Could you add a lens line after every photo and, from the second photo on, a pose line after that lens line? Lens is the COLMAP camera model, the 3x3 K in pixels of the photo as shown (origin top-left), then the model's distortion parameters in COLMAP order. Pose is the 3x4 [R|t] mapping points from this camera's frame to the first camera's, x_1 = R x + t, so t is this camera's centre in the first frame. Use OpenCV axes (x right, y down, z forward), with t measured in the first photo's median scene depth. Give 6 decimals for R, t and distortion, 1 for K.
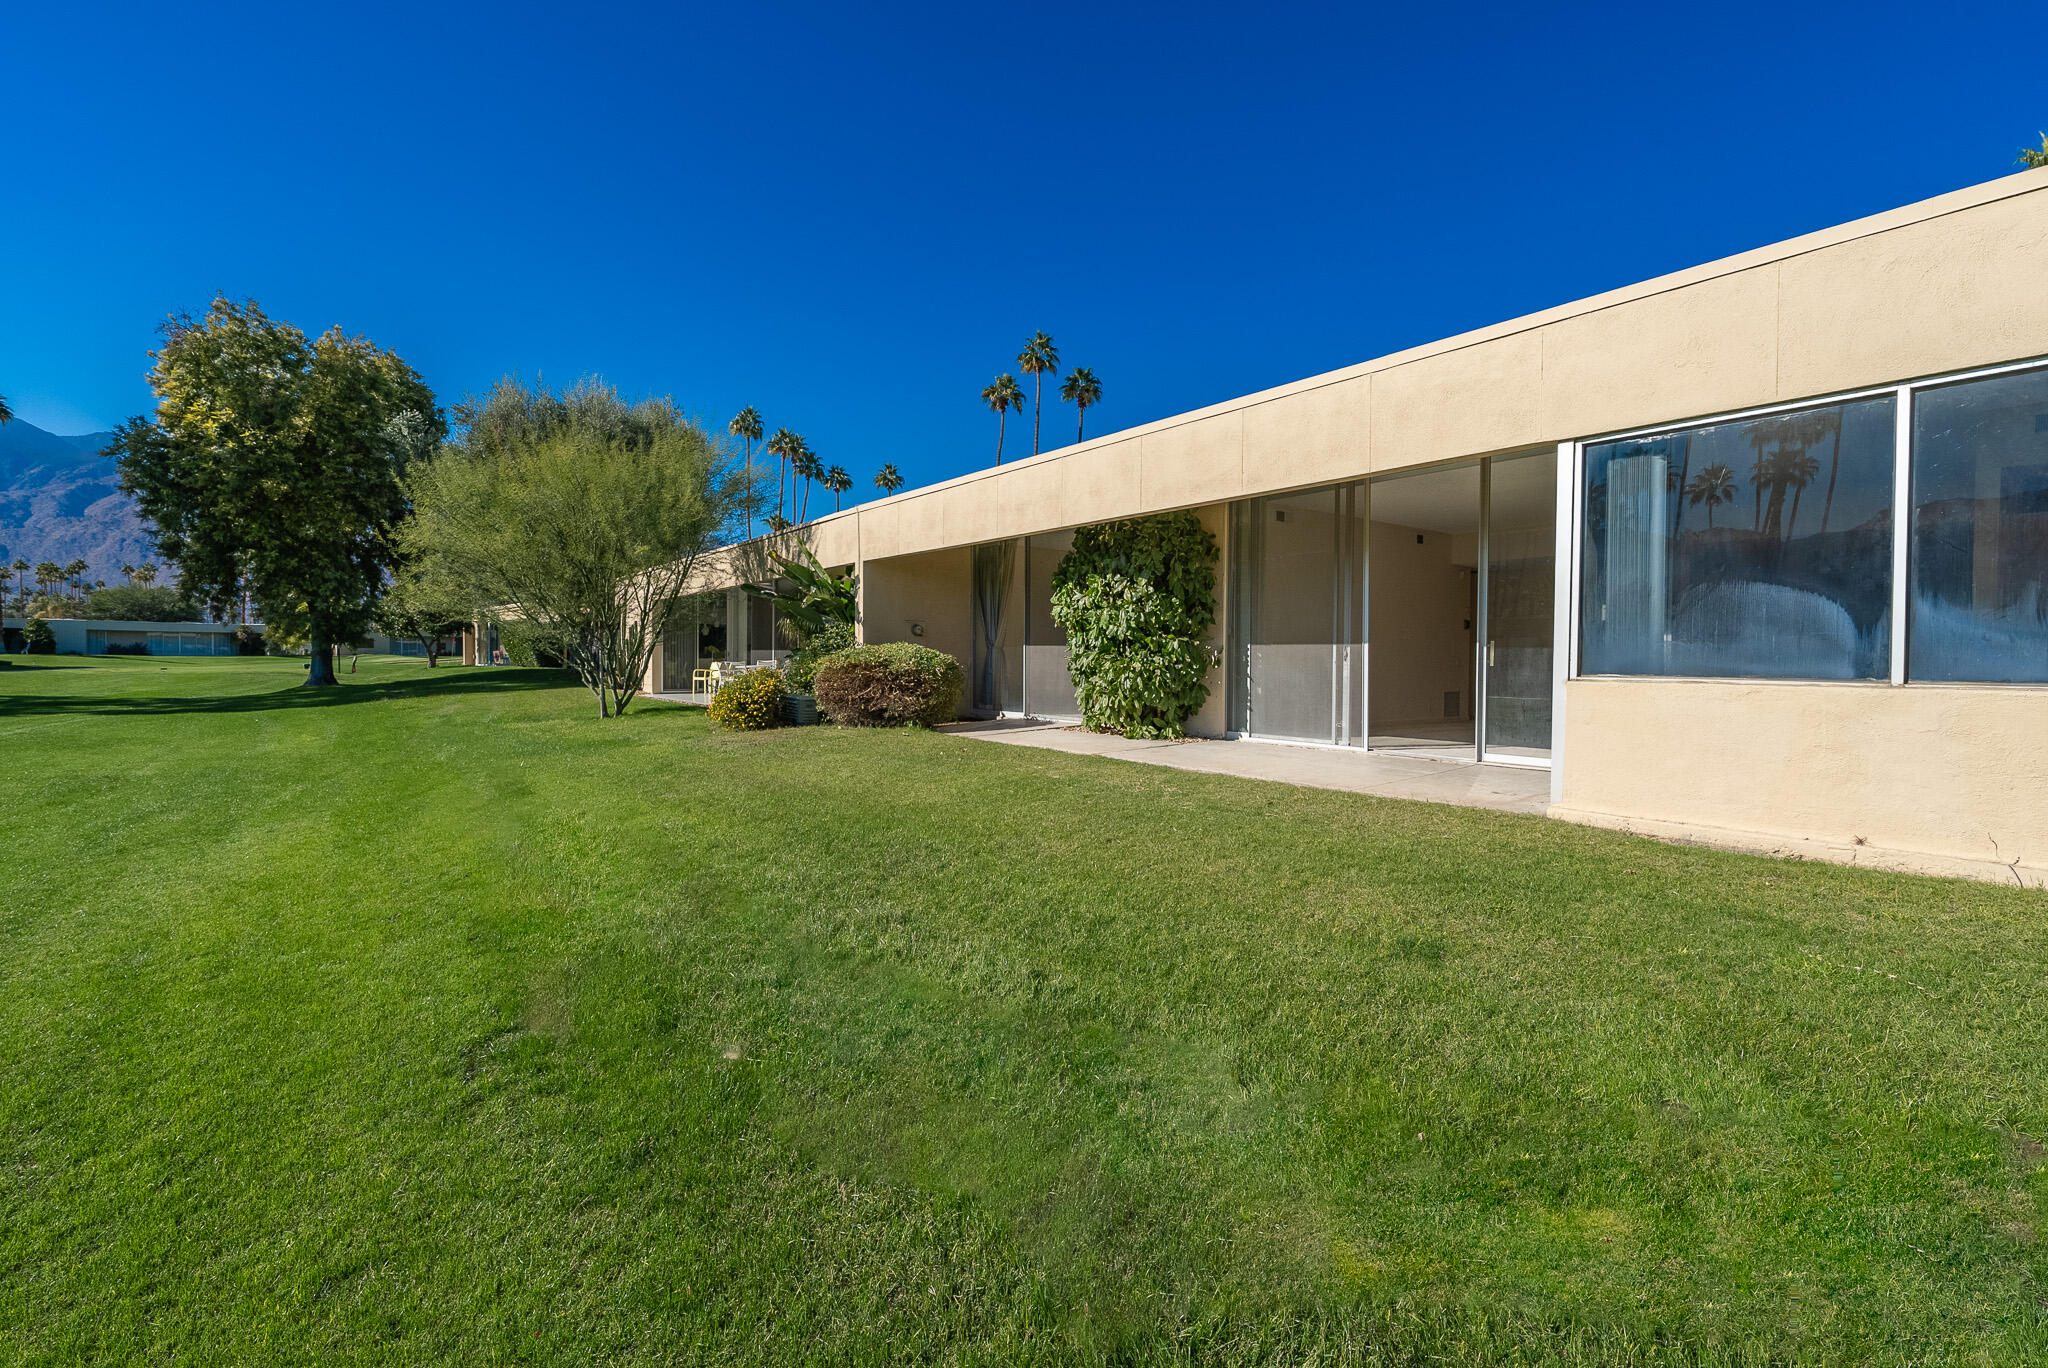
lens RADIAL K [[918.5, 0, 1024.0], [0, 918.5, 684.0], [0, 0, 1]] dist [0.003249, 0.000149]
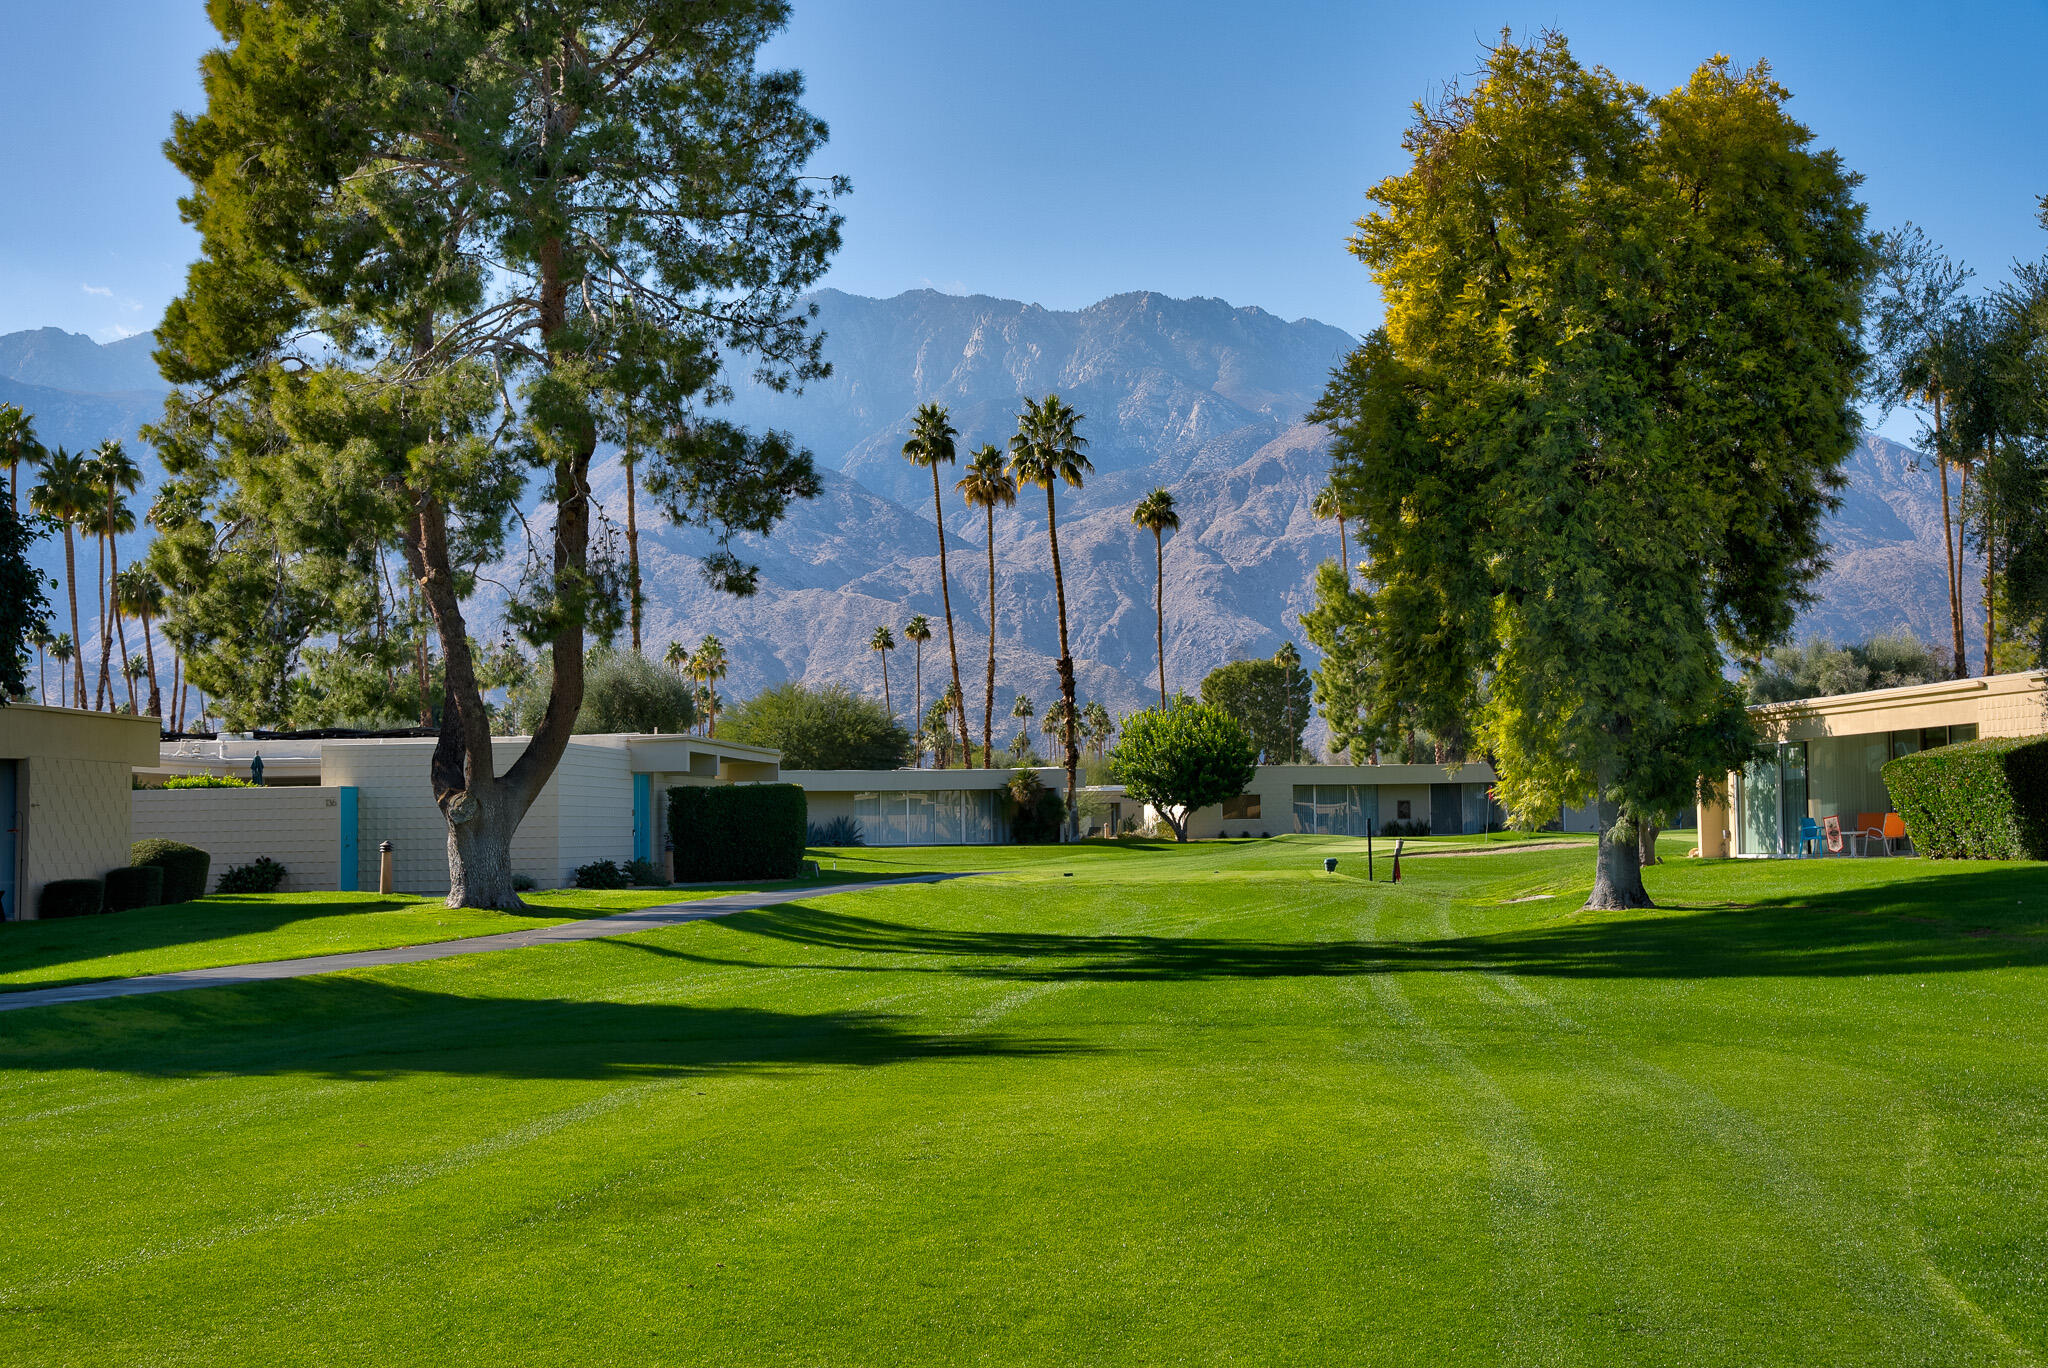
lens RADIAL K [[2861.2, 0, 1024.0], [0, 2861.2, 684.0], [0, 0, 1]] dist [0.060111, 0.445968]
pose [[0.815073, -0.050779, -0.577129, -0.667861], [0.006449, 0.996885, -0.078602, 0.003401], [0.579323, 0.060344, 0.812861, -0.660388]]
